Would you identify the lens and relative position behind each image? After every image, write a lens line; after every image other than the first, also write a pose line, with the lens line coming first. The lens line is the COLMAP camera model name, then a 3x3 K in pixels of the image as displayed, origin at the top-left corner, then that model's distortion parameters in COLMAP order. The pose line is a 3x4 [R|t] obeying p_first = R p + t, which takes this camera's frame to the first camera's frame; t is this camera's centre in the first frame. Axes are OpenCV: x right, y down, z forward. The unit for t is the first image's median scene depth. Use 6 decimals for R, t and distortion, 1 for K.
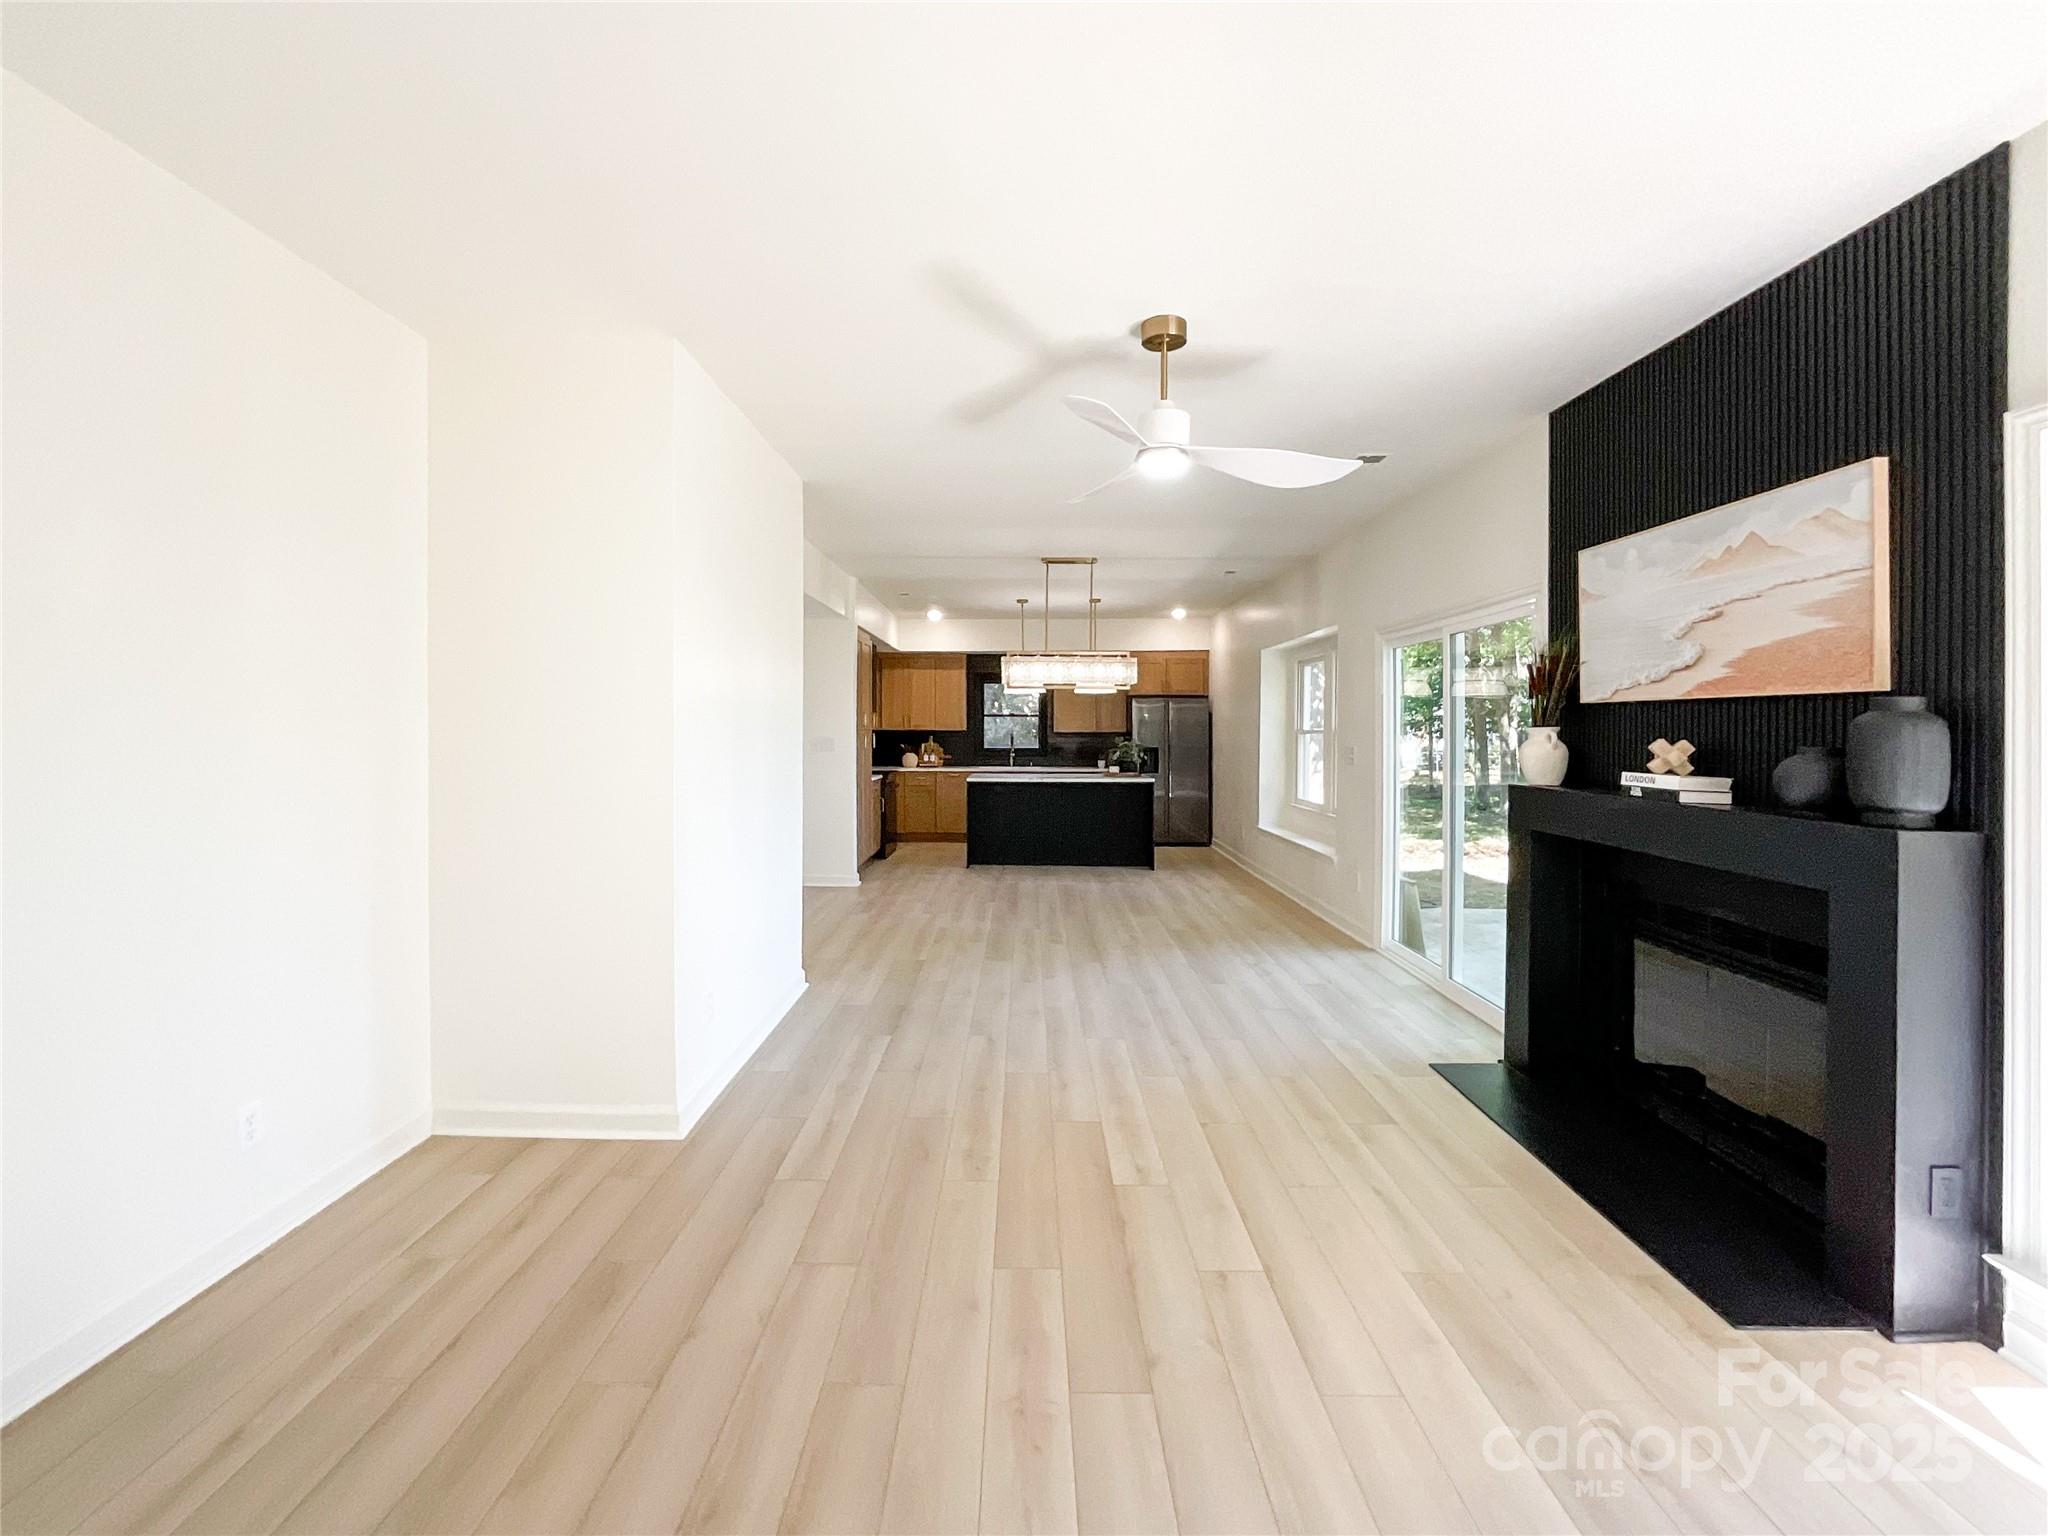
lens RADIAL K [[849.5, 0, 1029.6], [0, 849.5, 726.6], [0, 0, 1]] dist [-0.015550, 0.004873]
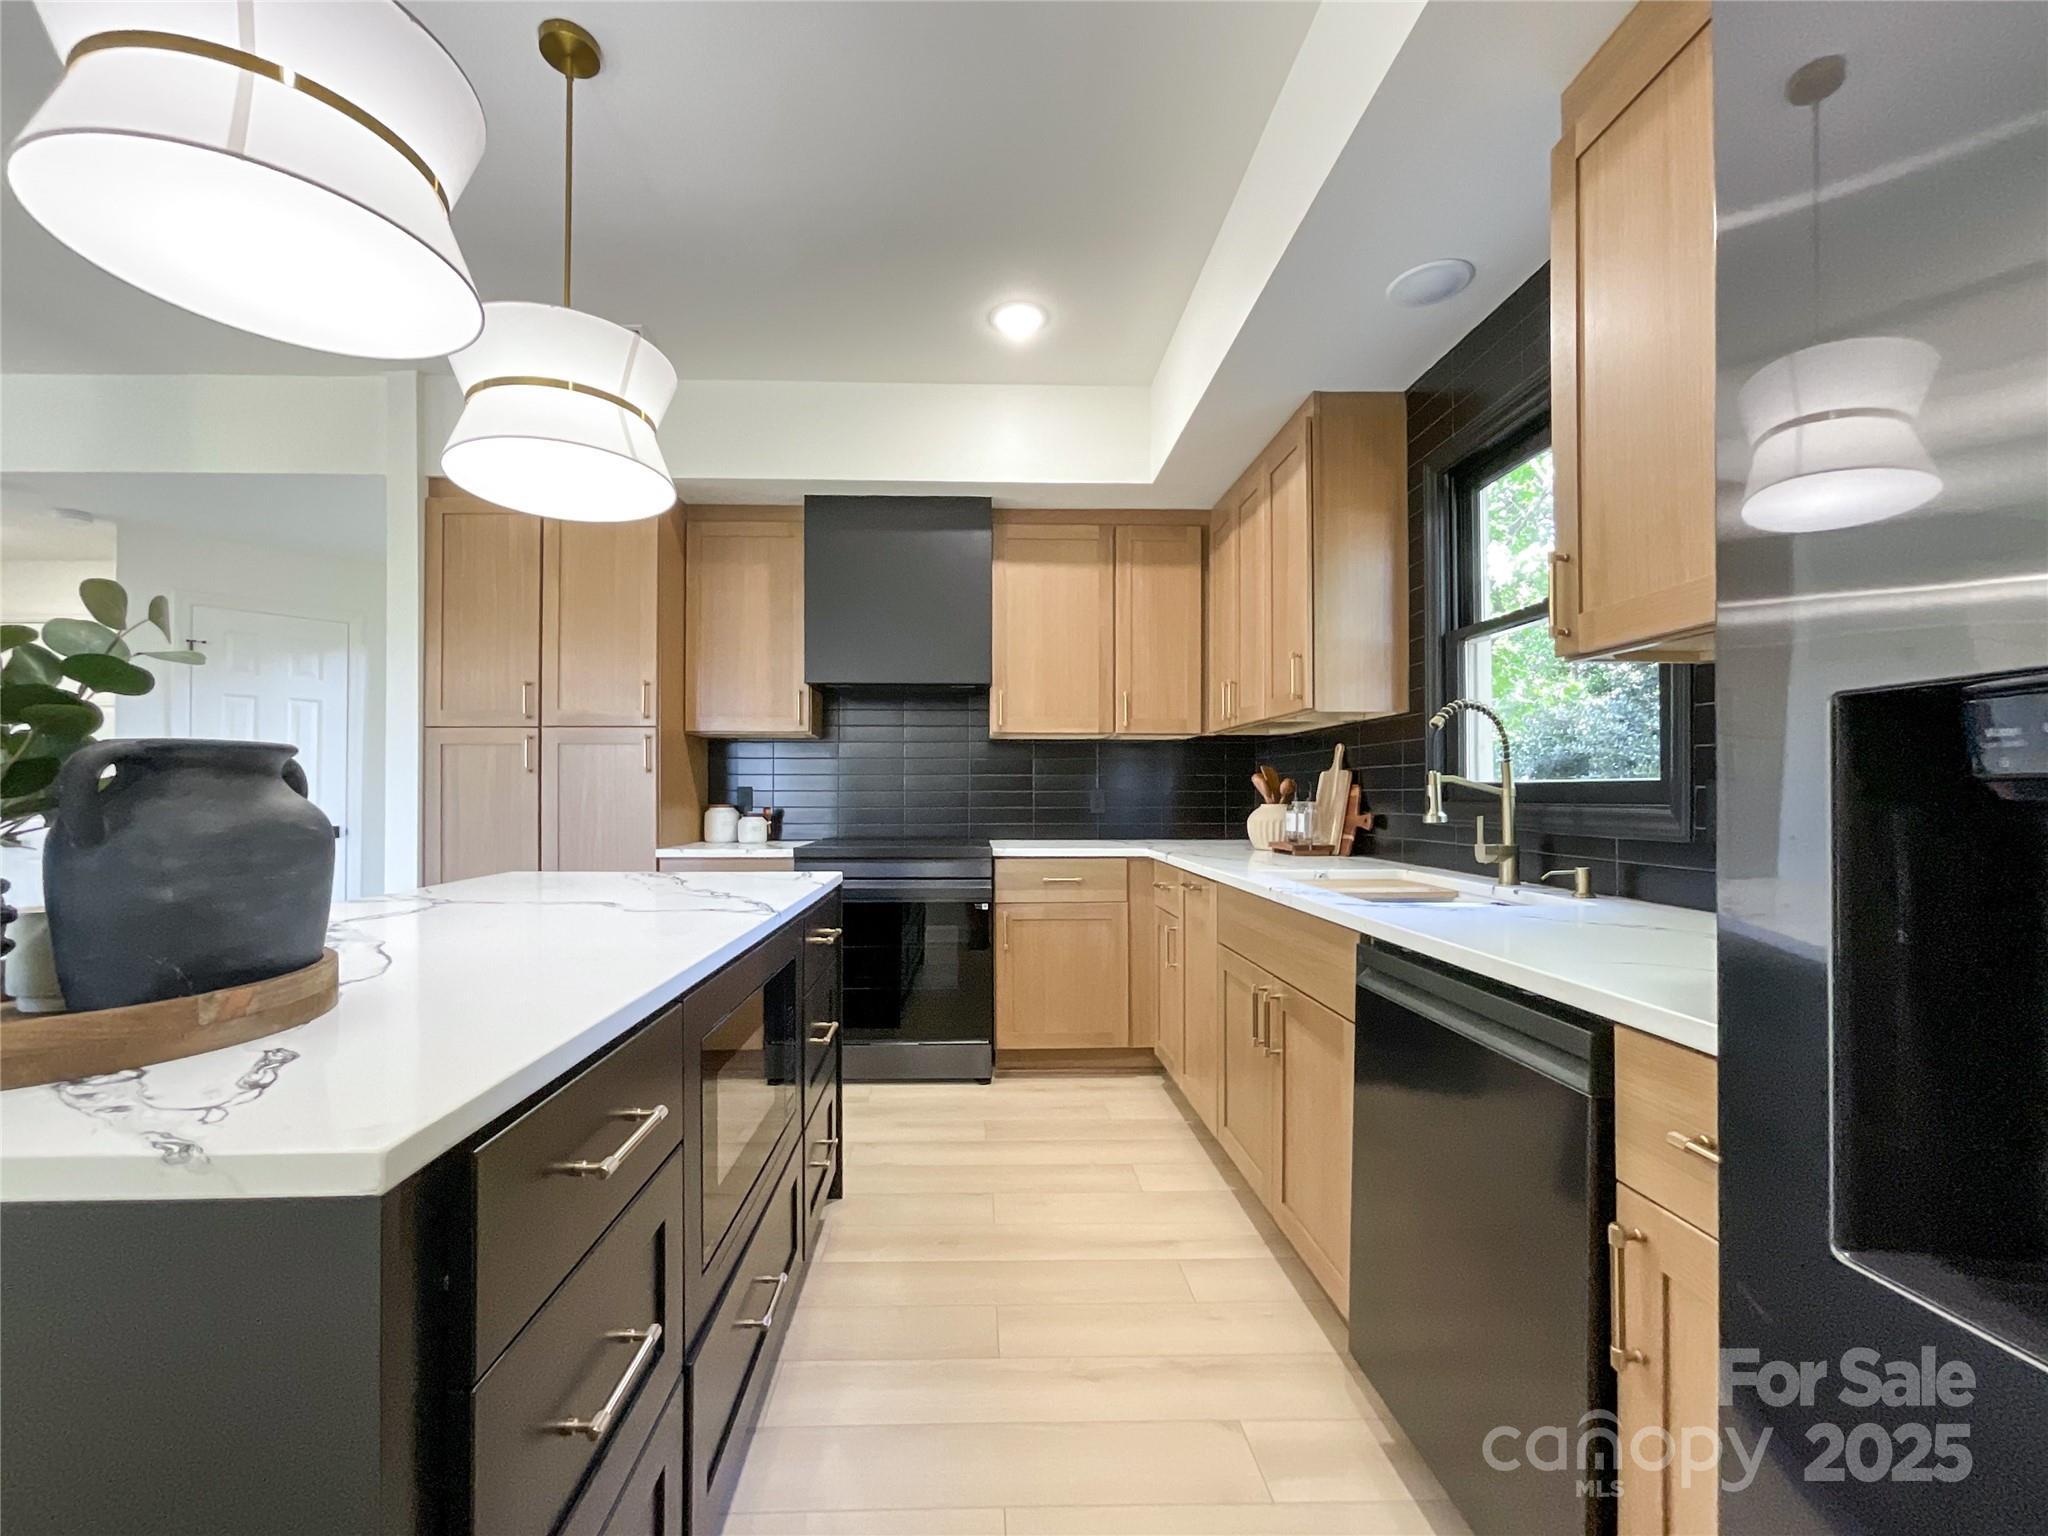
lens RADIAL K [[849.5, 0, 1006.4], [0, 849.5, 788.3], [0, 0, 1]] dist [-0.015550, 0.004873]
pose [[0.029186, -0.009253, -0.999531, 0.555592], [0.006325, 0.999939, -0.009072, 0.094369], [0.999554, -0.006058, 0.029243, 3.058292]]
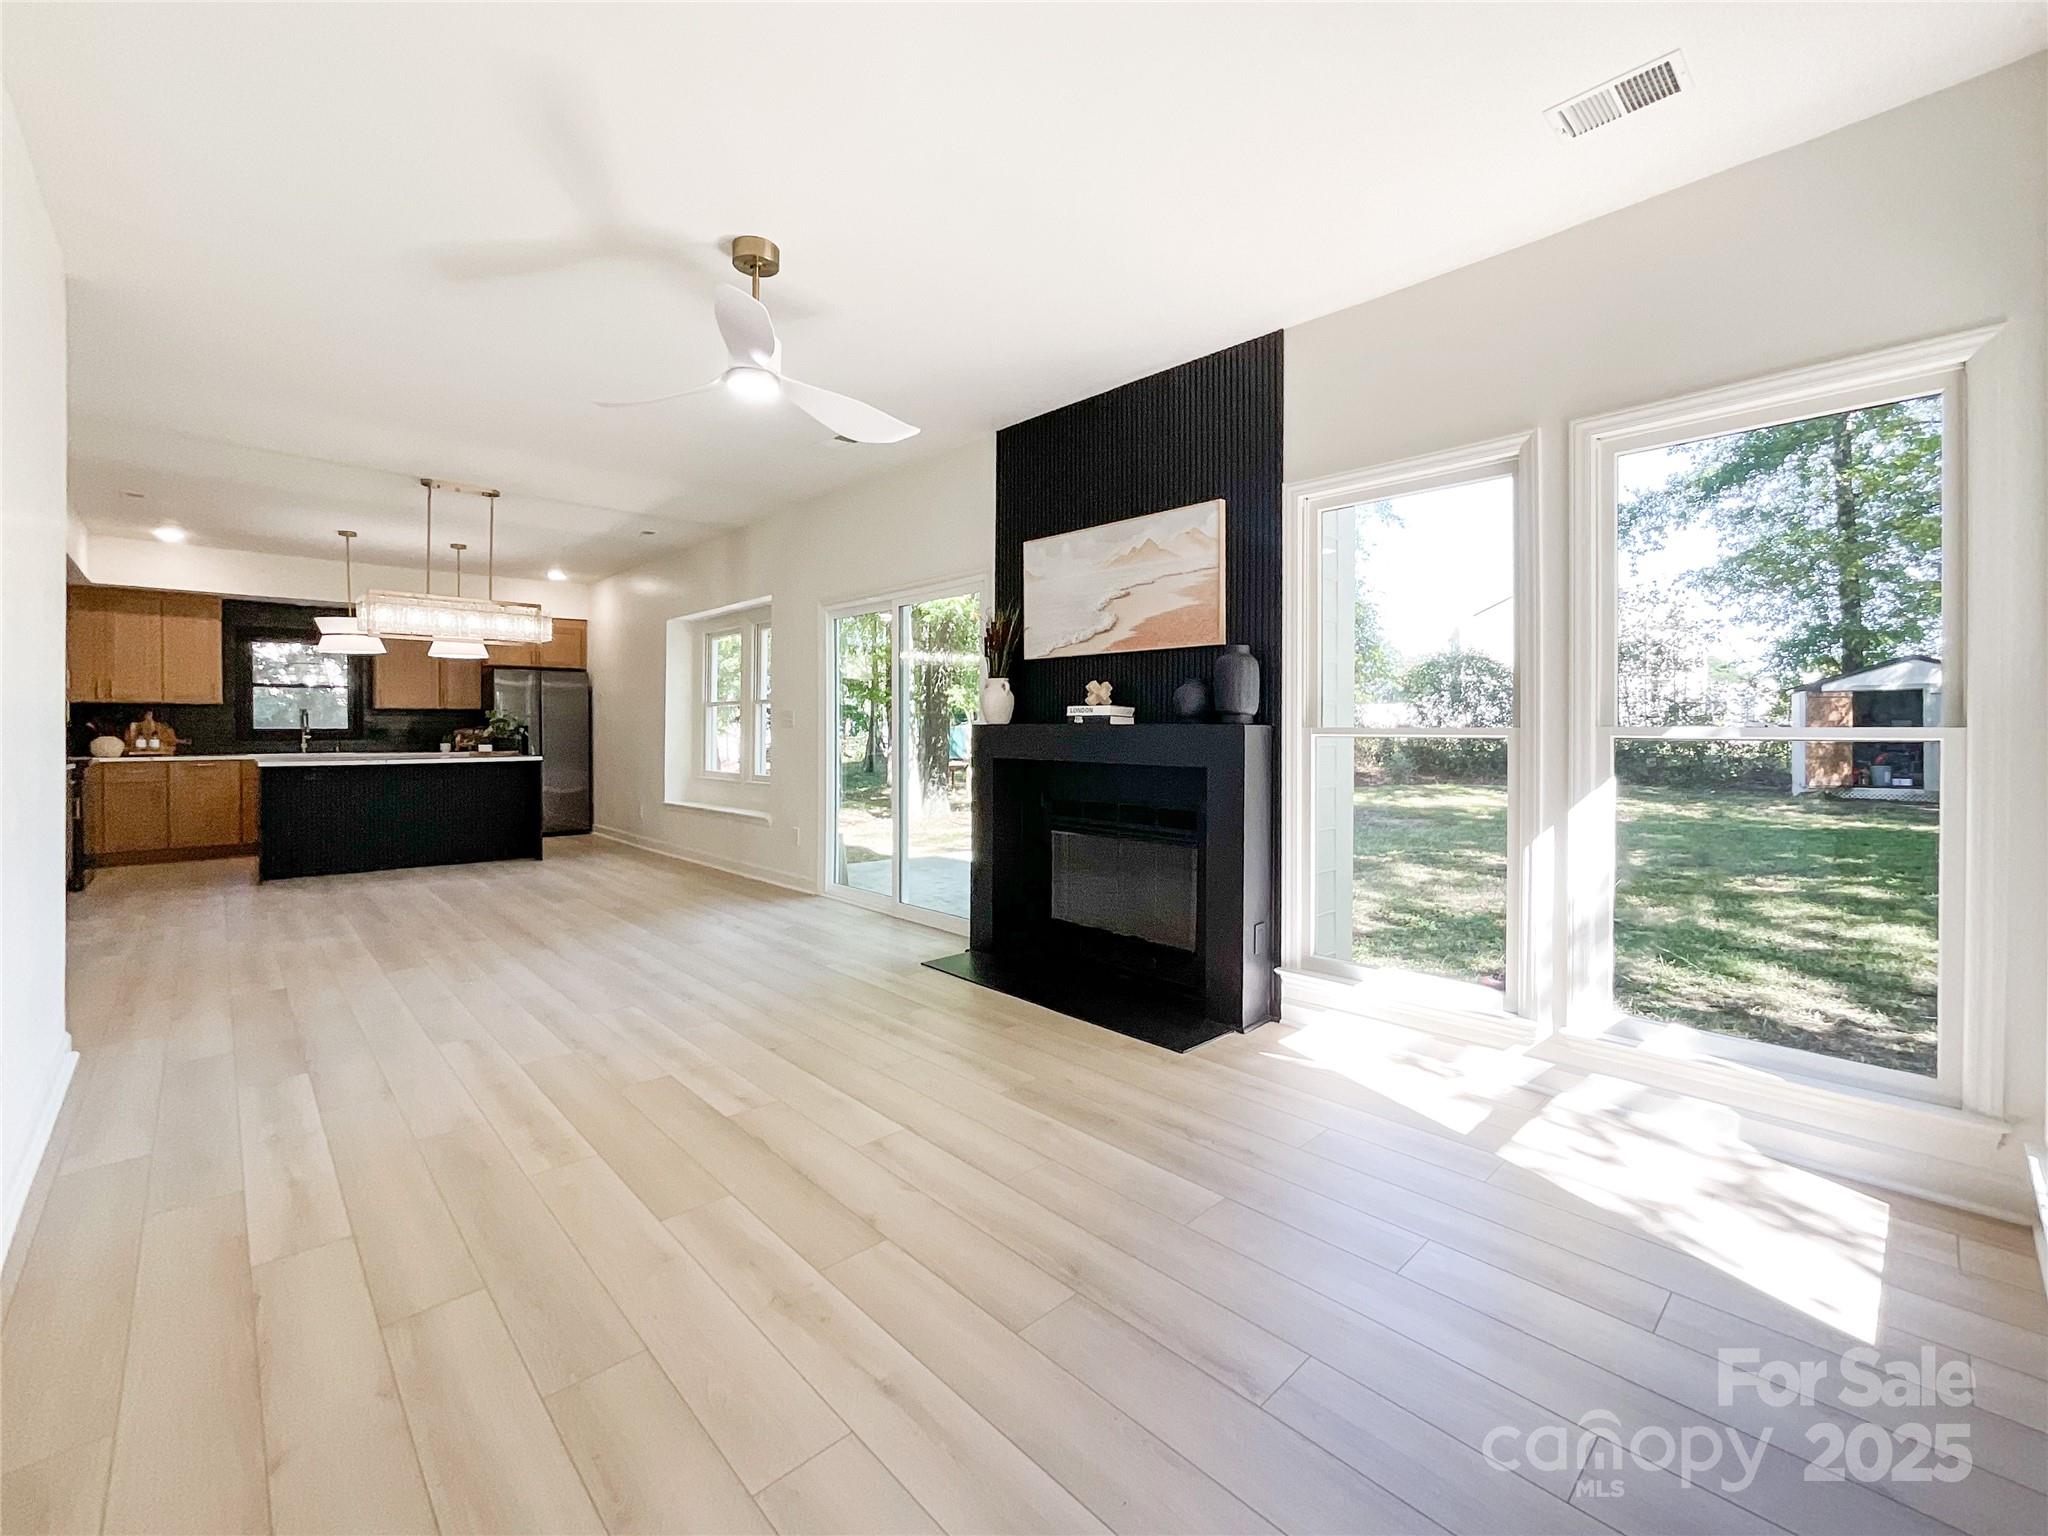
lens RADIAL K [[849.5, 0, 1010.7], [0, 849.5, 728.1], [0, 0, 1]] dist [-0.015550, 0.004873]
pose [[0.727132, -0.000270, 0.686498, -0.262858], [-0.001360, 0.999997, 0.001834, 0.076134], [-0.686497, -0.002267, 0.727130, 0.061817]]
